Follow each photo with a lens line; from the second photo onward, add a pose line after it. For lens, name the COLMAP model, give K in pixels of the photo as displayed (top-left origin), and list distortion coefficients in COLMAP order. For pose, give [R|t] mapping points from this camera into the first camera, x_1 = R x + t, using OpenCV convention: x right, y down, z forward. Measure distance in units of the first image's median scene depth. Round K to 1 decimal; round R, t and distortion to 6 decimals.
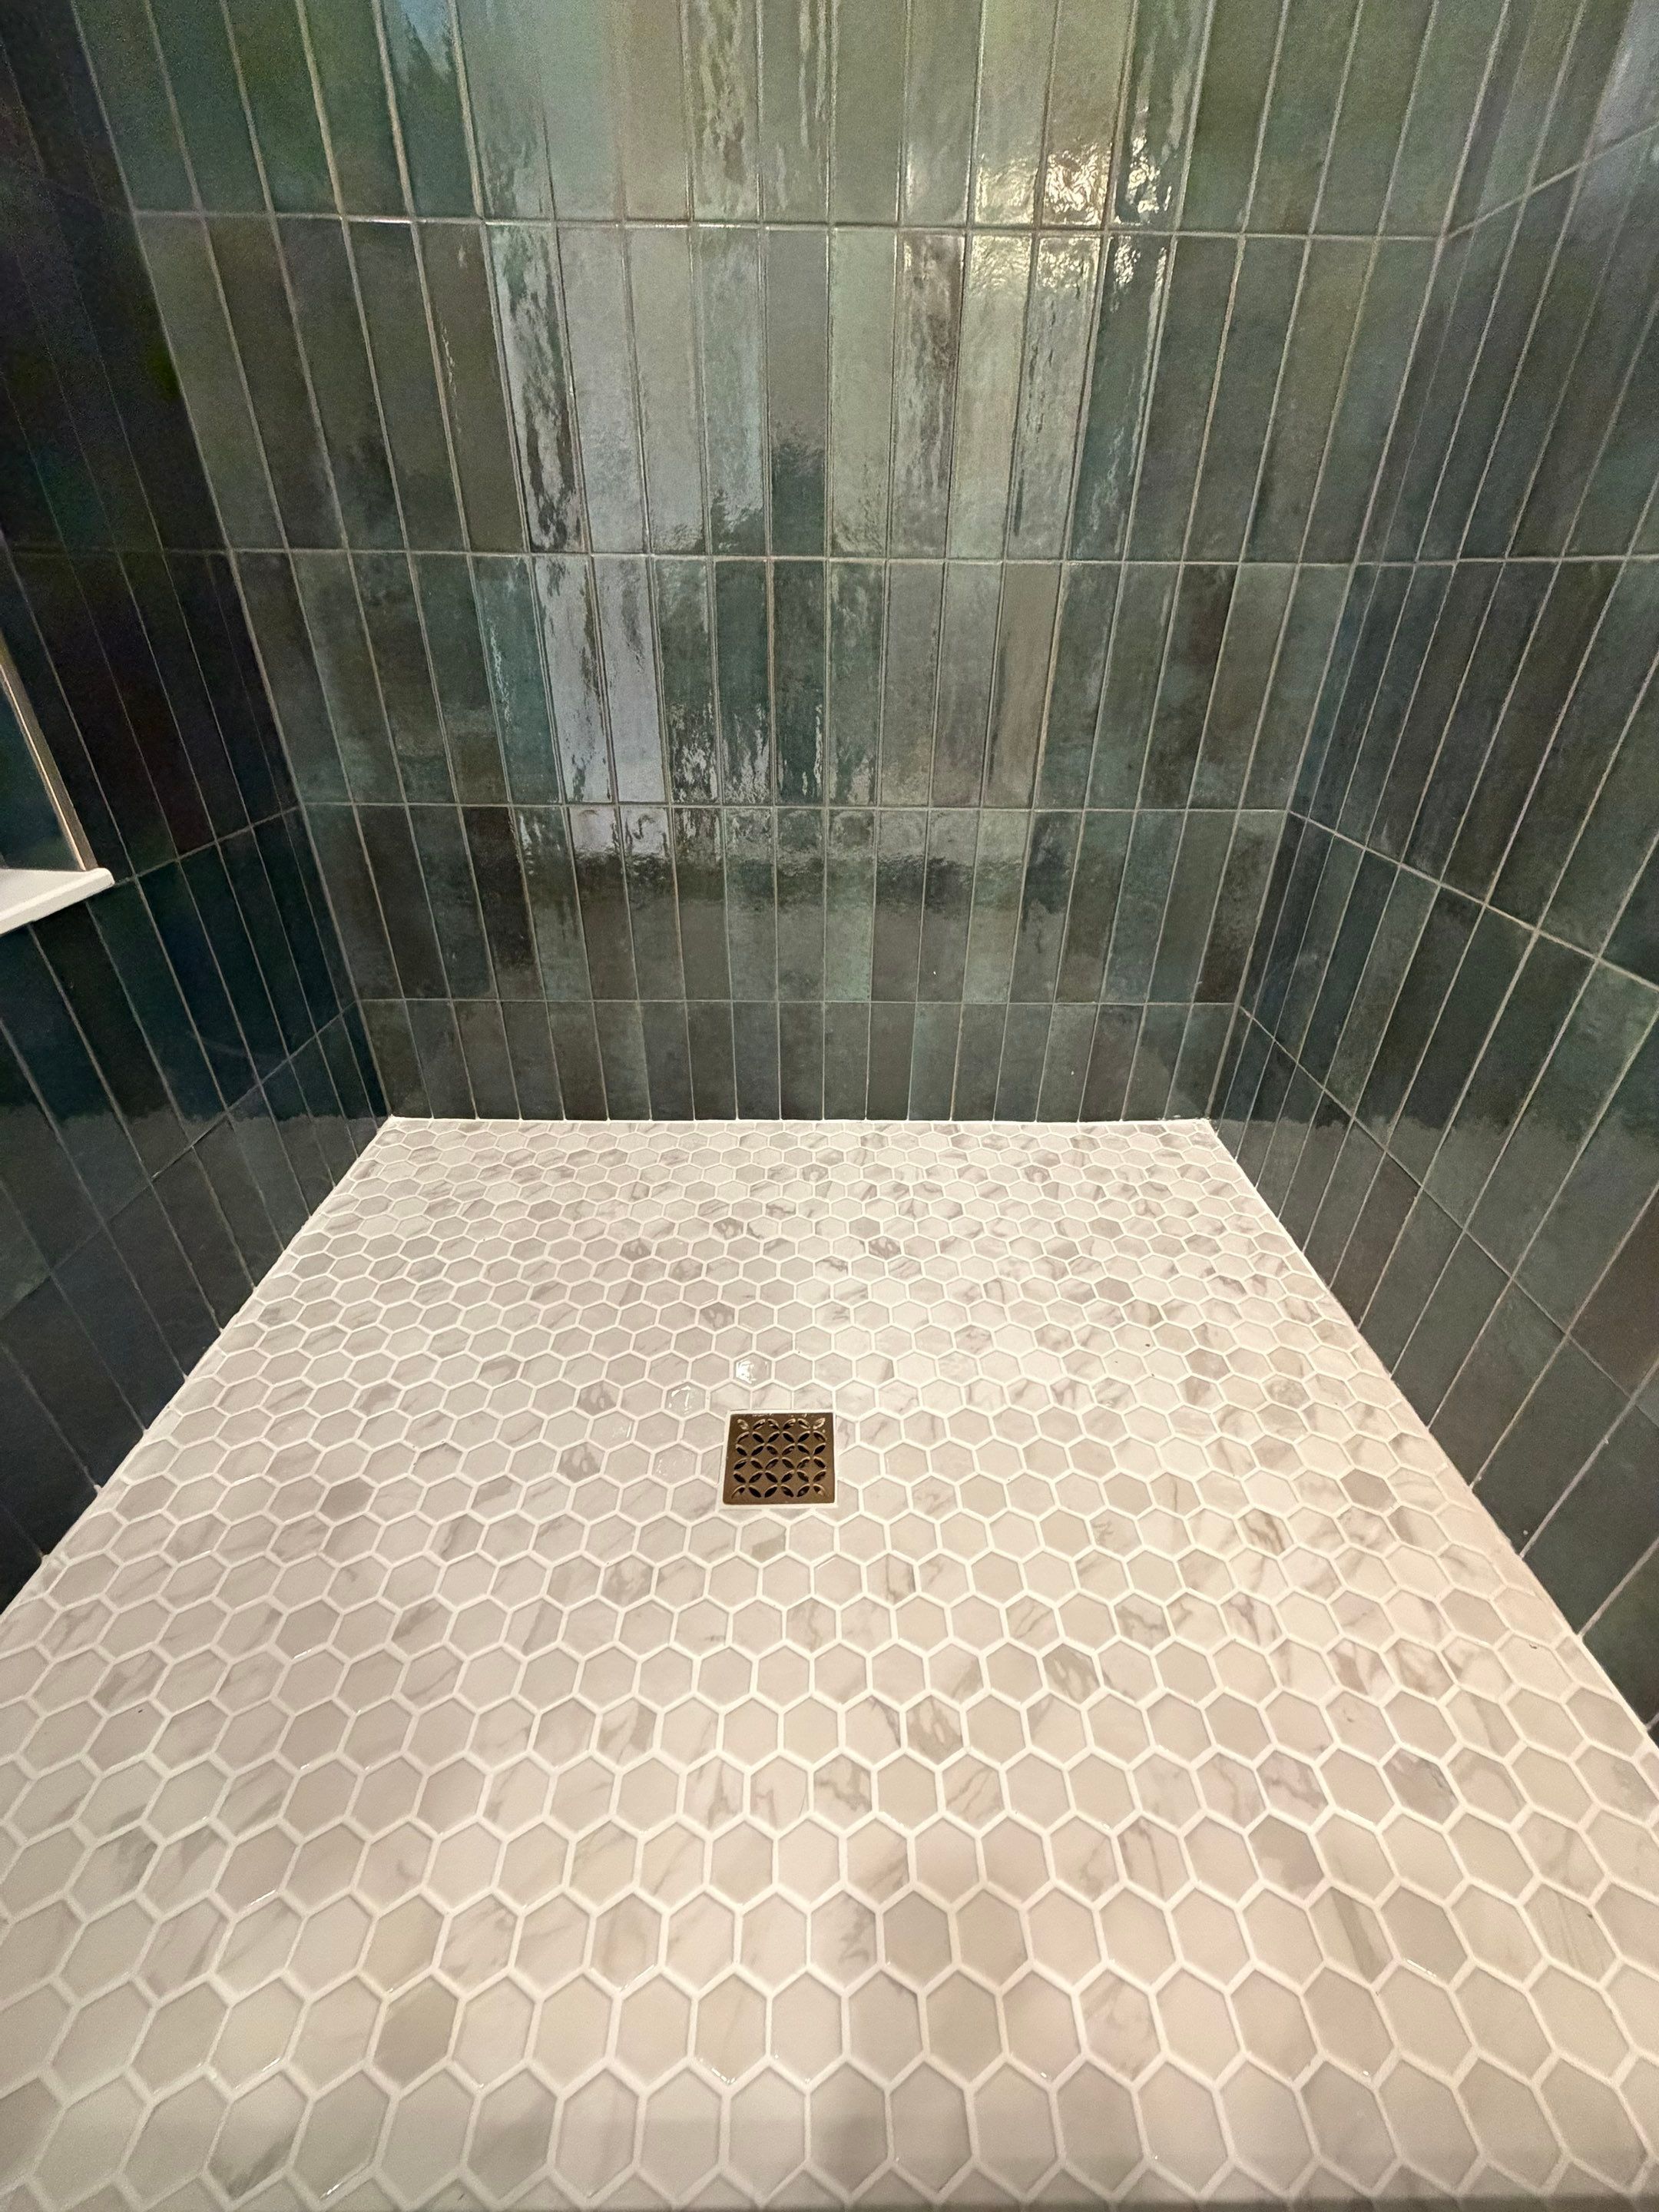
lens RADIAL K [[878.5, 0, 829.2], [0, 878.5, 1102.4], [0, 0, 1]] dist [-0.000782, 0.000363]
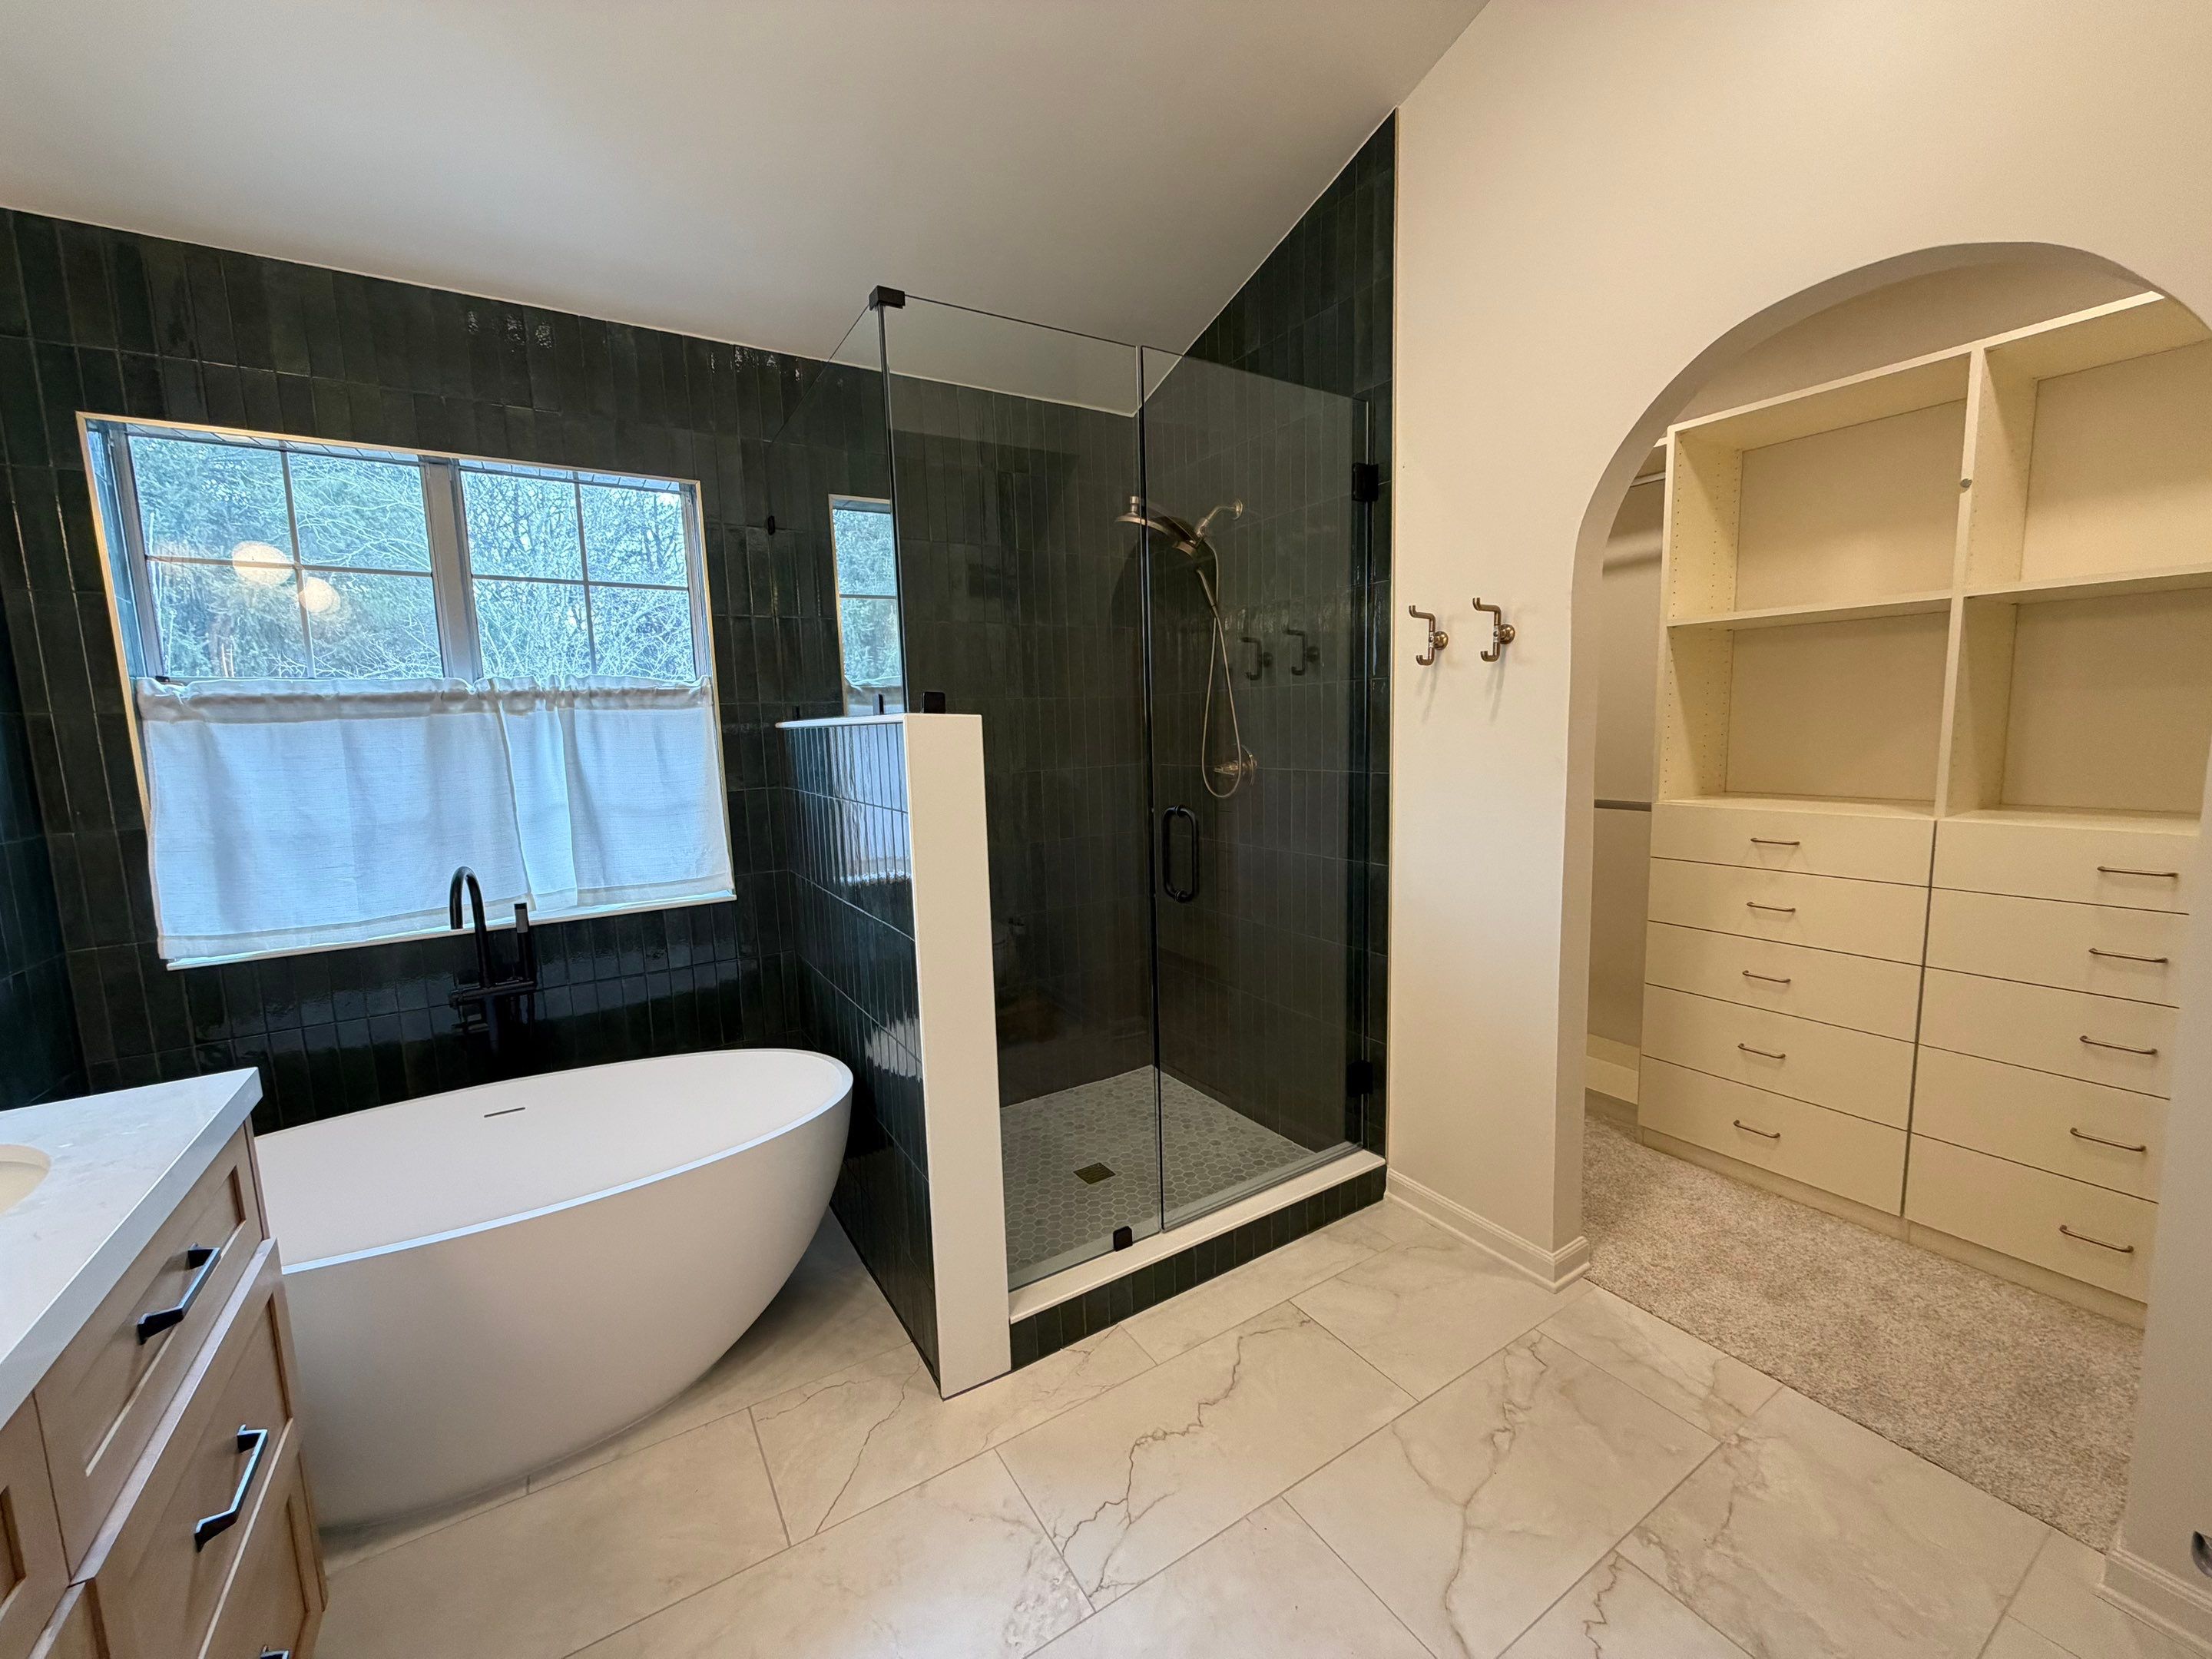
lens RADIAL K [[878.5, 0, 1104.4], [0, 878.5, 829.7], [0, 0, 1]] dist [-0.000782, 0.000363]
pose [[0.852114, -0.101473, 0.513425, -1.327061], [0.302749, 0.895793, -0.325419, 0.271540], [-0.426902, 0.432733, 0.794038, -1.845647]]
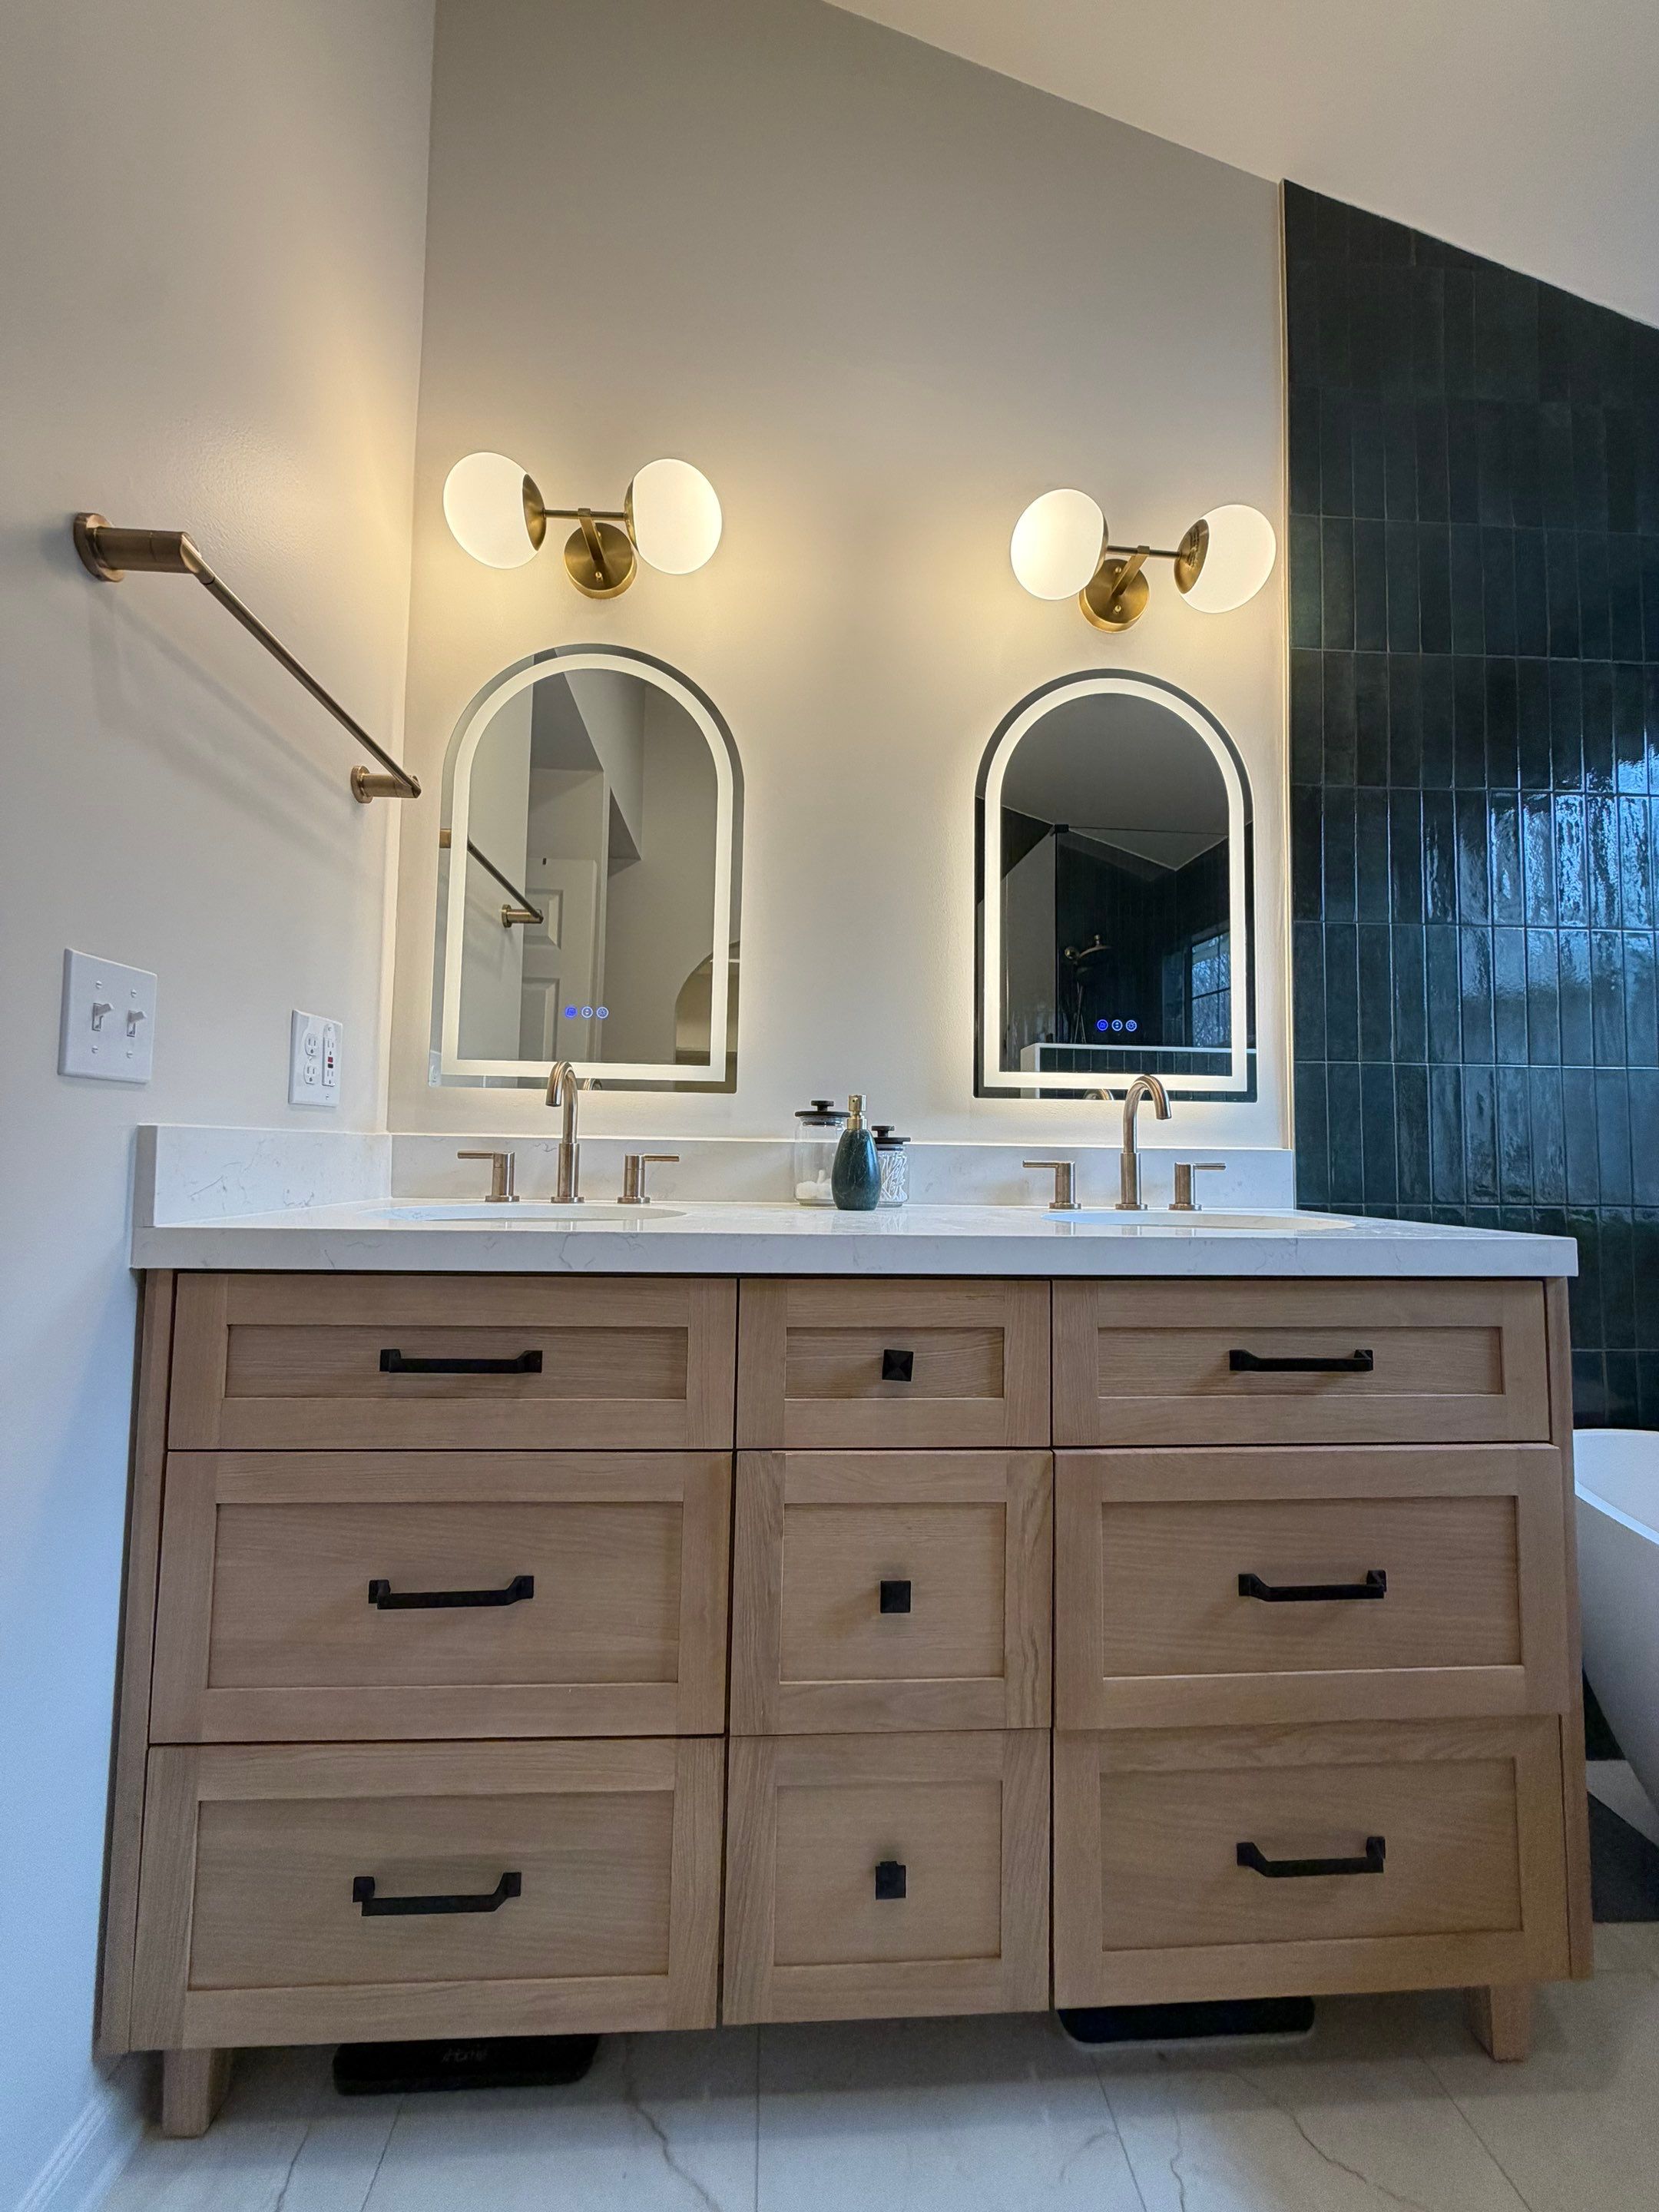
lens RADIAL K [[878.5, 0, 829.4], [0, 878.5, 1102.1], [0, 0, 1]] dist [-0.000782, 0.000363]
pose [[0.050798, -0.069672, -0.996276, -0.758094], [-0.524321, 0.847169, -0.085979, 0.221727], [0.850004, 0.526736, 0.006504, -1.063143]]
